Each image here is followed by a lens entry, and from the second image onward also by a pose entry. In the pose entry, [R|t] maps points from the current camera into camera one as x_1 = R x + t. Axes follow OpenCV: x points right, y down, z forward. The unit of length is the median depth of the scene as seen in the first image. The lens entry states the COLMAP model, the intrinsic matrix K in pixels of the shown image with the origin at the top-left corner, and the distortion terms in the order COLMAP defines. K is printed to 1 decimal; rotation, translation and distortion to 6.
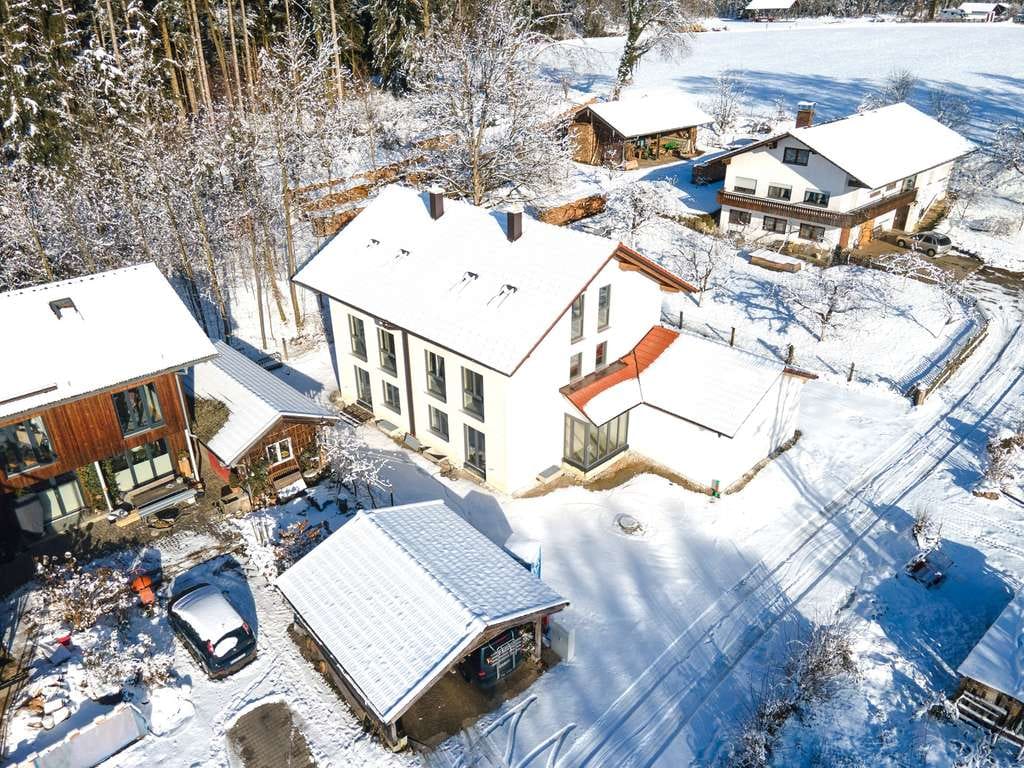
lens RADIAL K [[725.1, 0, 512.0], [0, 725.1, 384.0], [0, 0, 1]] dist [0.027622, -0.000593]
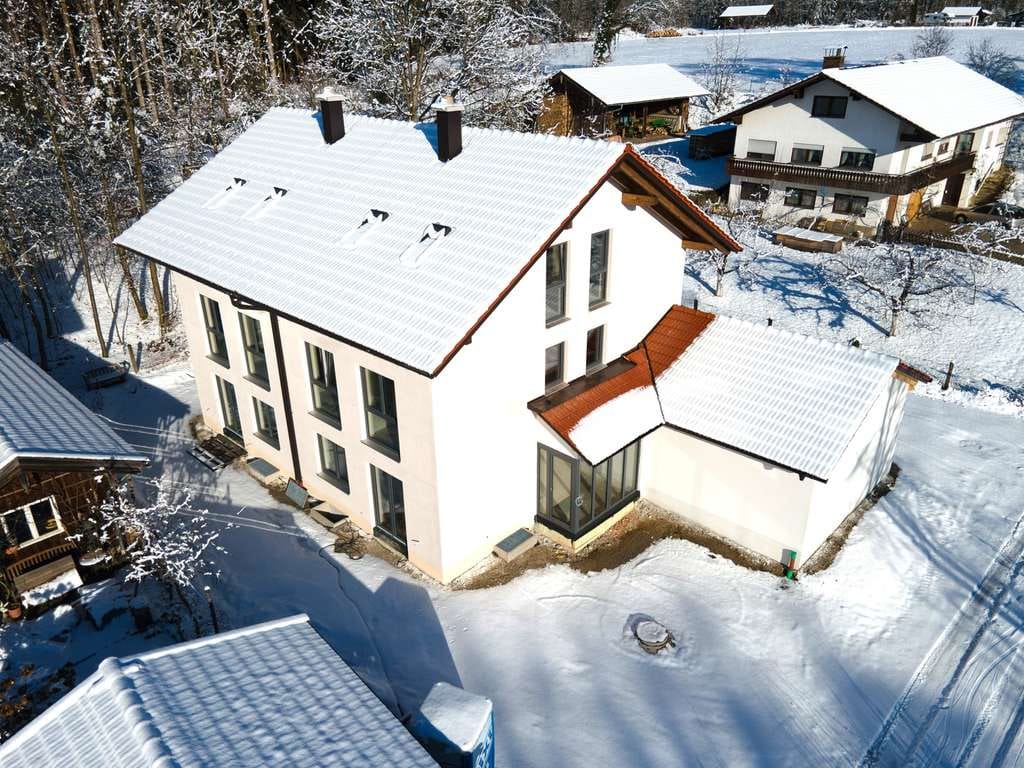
lens RADIAL K [[725.1, 0, 512.0], [0, 725.1, 384.0], [0, 0, 1]] dist [0.027622, -0.000593]
pose [[0.999318, -0.014887, 0.033791, 0.030172], [0.016160, 0.999158, -0.037714, 0.012655], [-0.033201, 0.038234, 0.998717, 0.376303]]
